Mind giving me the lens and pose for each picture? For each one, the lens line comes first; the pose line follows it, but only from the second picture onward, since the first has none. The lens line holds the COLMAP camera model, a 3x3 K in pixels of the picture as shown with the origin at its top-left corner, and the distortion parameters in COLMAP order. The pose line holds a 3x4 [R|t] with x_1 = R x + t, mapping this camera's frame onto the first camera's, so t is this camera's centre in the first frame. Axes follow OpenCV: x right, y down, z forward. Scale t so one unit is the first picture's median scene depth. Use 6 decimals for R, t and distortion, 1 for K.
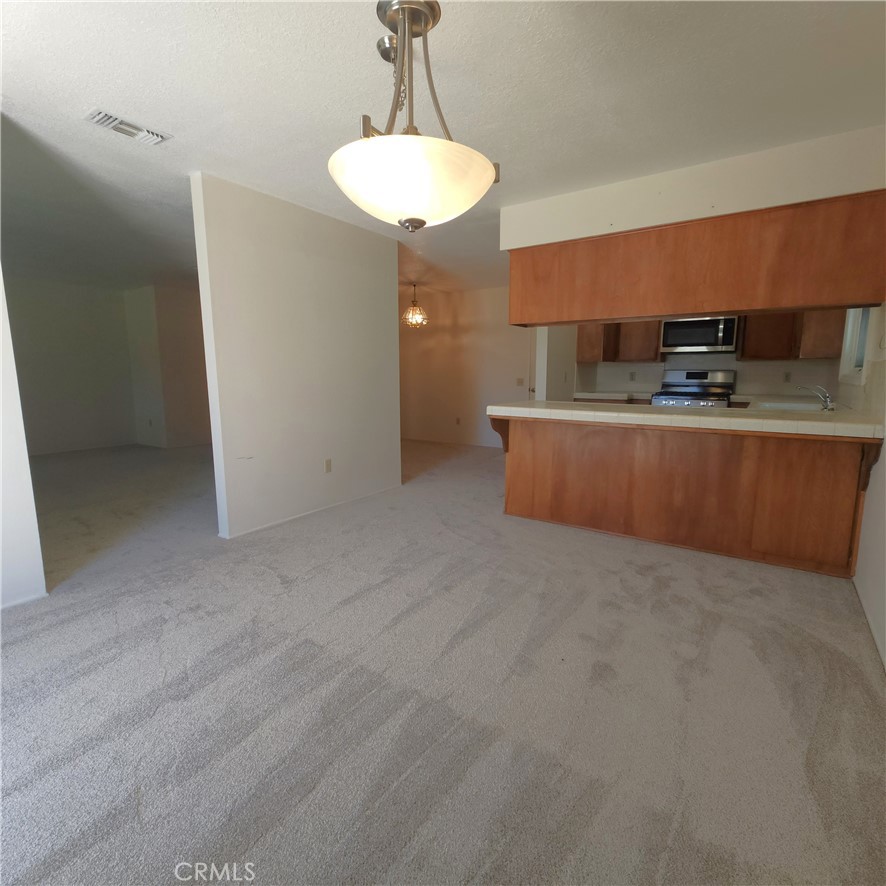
lens RADIAL K [[485.9, 0, 442.6], [0, 485.9, 442.9], [0, 0, 1]] dist [0.003551, 0.001251]
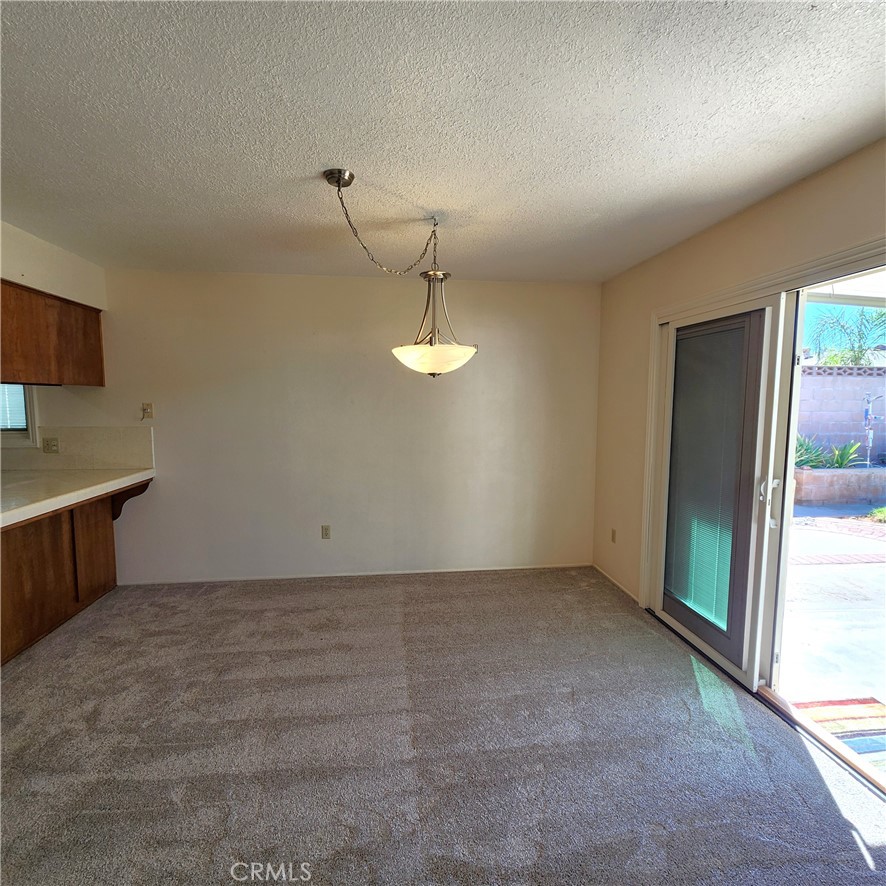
lens RADIAL K [[485.9, 0, 444.5], [0, 485.9, 438.9], [0, 0, 1]] dist [0.003551, 0.001251]
pose [[-0.675259, -0.060414, 0.735102, -0.751853], [0.099555, 0.980054, 0.171996, -0.262597], [-0.730831, 0.189325, -0.655776, 1.125973]]
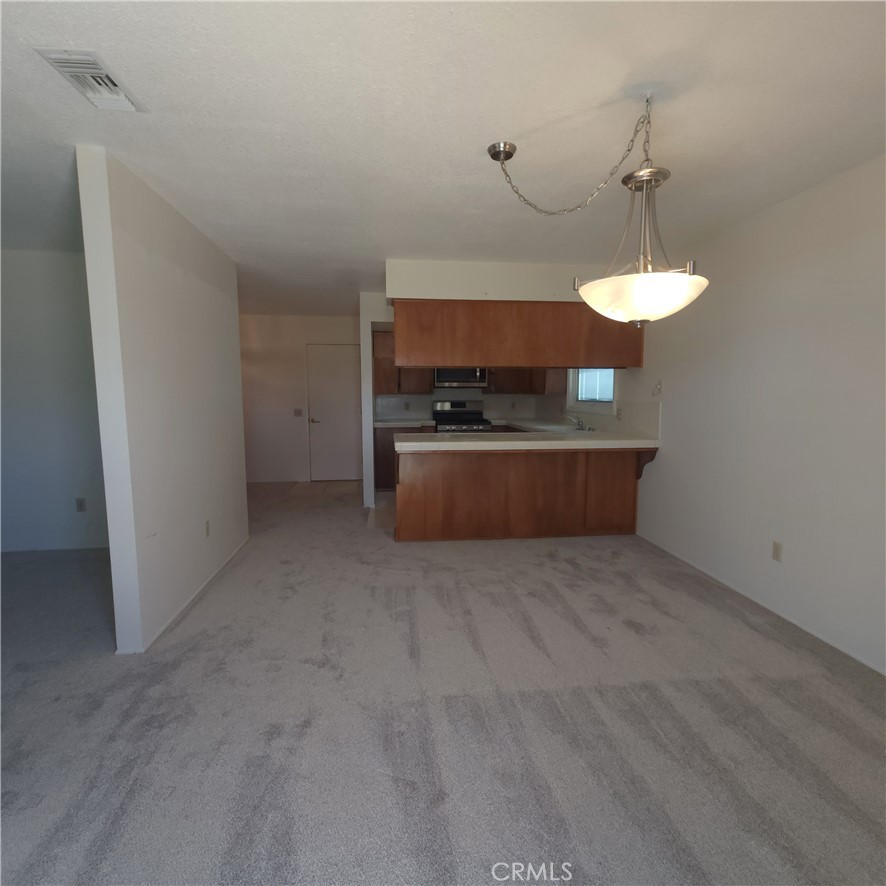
lens RADIAL K [[485.9, 0, 444.6], [0, 485.9, 441.7], [0, 0, 1]] dist [0.003551, 0.001251]
pose [[0.747404, -0.069266, 0.660750, -0.685523], [0.097599, 0.995207, -0.006071, -0.079616], [-0.657162, 0.069026, 0.750582, 0.171194]]
